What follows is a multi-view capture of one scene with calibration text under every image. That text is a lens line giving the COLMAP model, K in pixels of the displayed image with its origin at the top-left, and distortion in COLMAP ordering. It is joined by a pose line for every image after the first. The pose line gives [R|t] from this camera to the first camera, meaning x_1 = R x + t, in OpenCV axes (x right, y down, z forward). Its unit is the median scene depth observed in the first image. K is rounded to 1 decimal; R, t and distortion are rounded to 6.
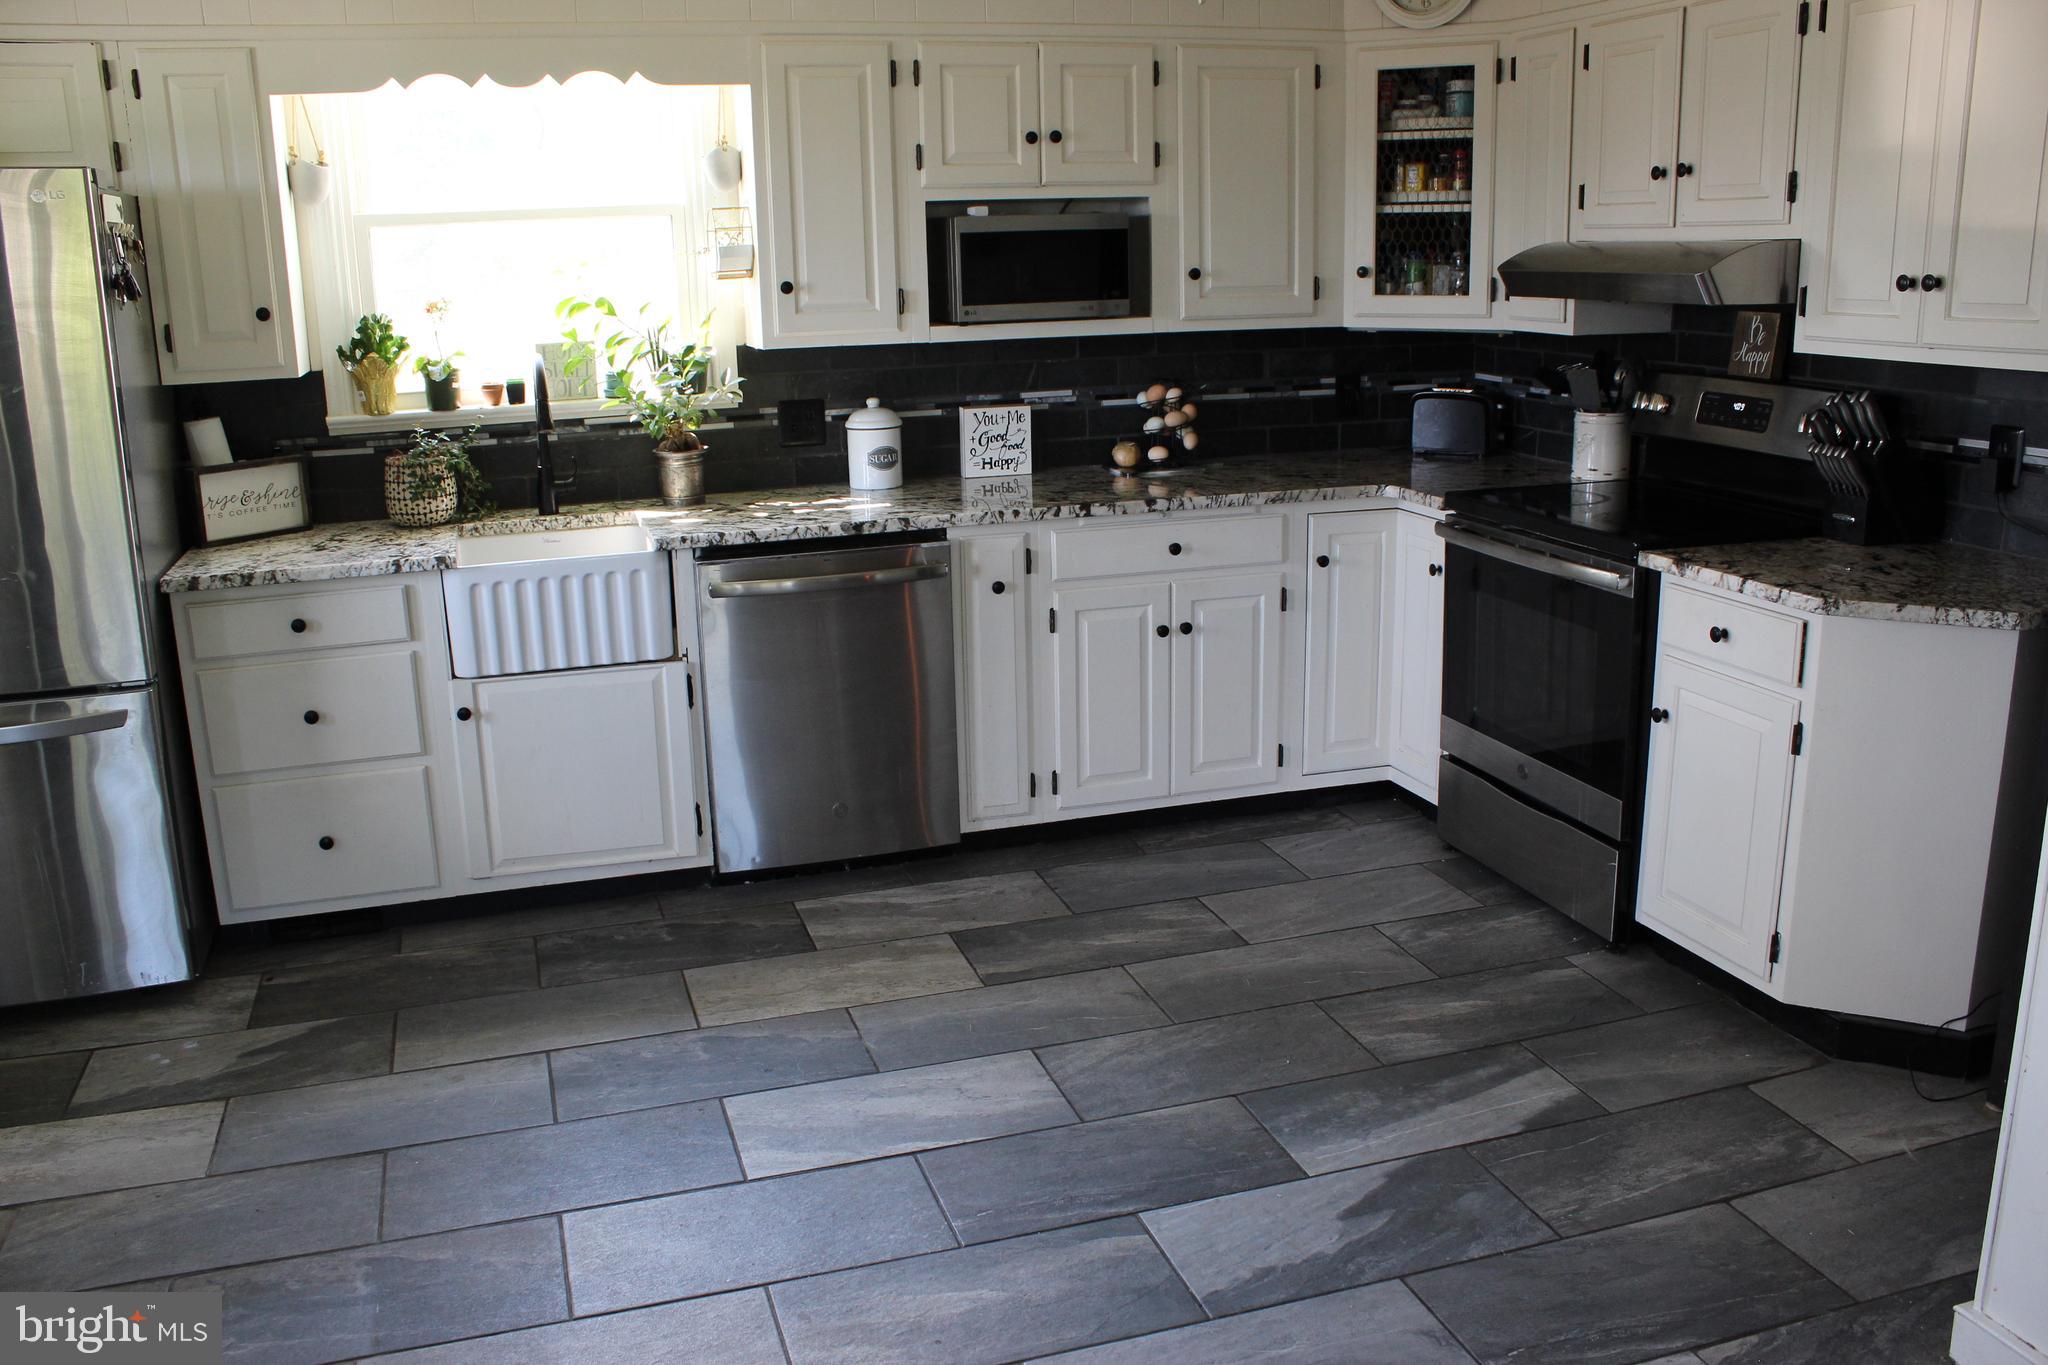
lens RADIAL K [[1716.4, 0, 1020.9], [0, 1716.4, 689.2], [0, 0, 1]] dist [-0.155012, 0.121155]
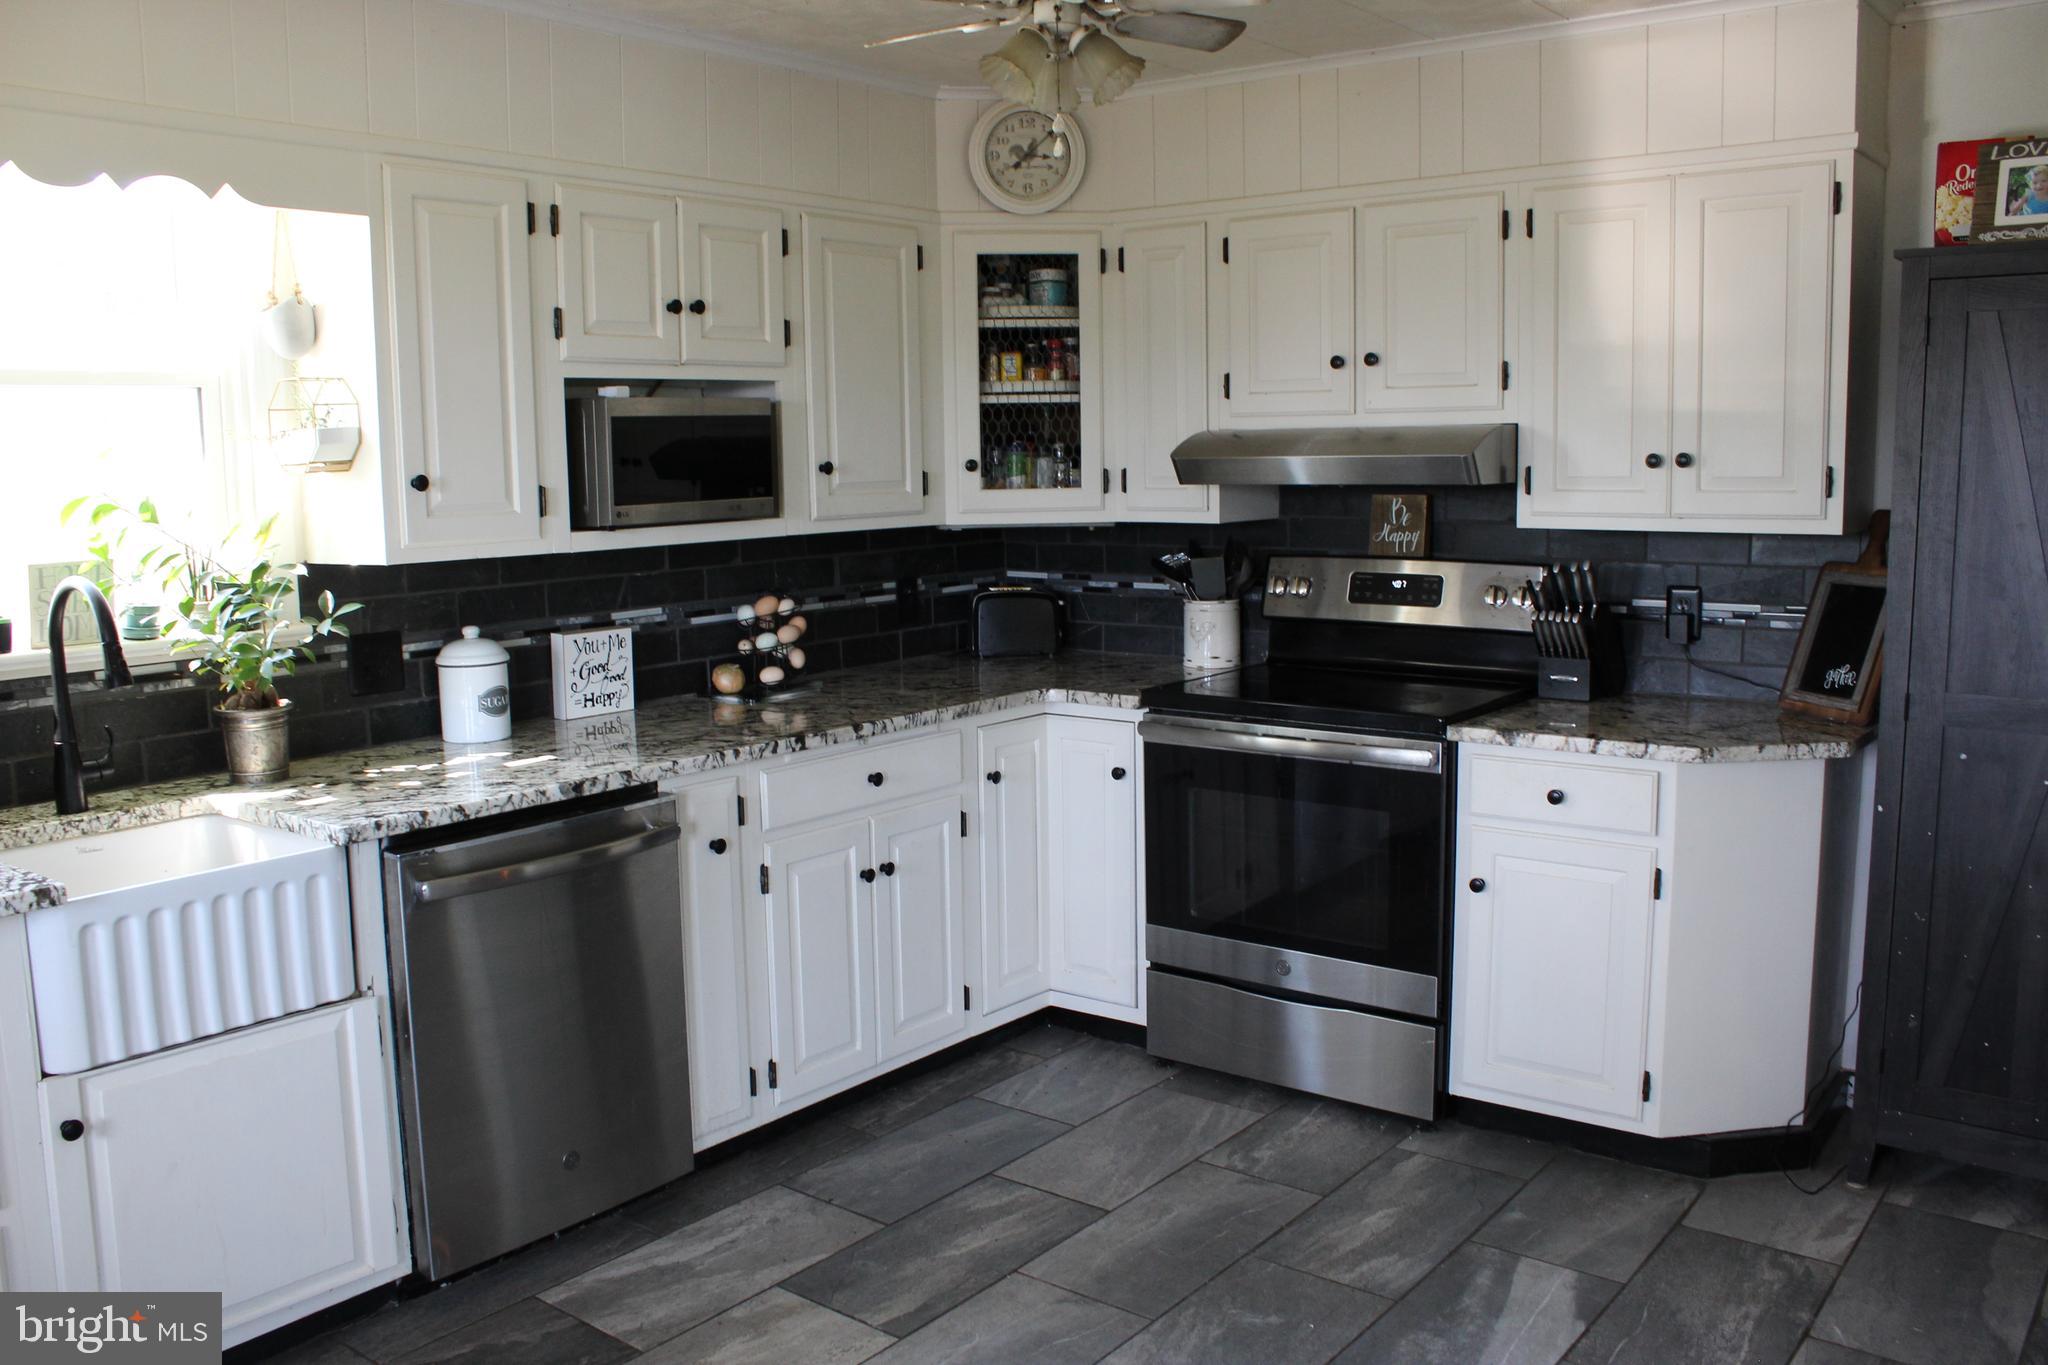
lens RADIAL K [[1716.4, 0, 1022.7], [0, 1716.4, 691.1], [0, 0, 1]] dist [-0.155012, 0.121155]
pose [[0.825425, -0.068516, 0.560339, -0.343723], [0.139895, 0.986472, -0.085455, -0.042670], [-0.546903, 0.148925, 0.823843, 0.246080]]
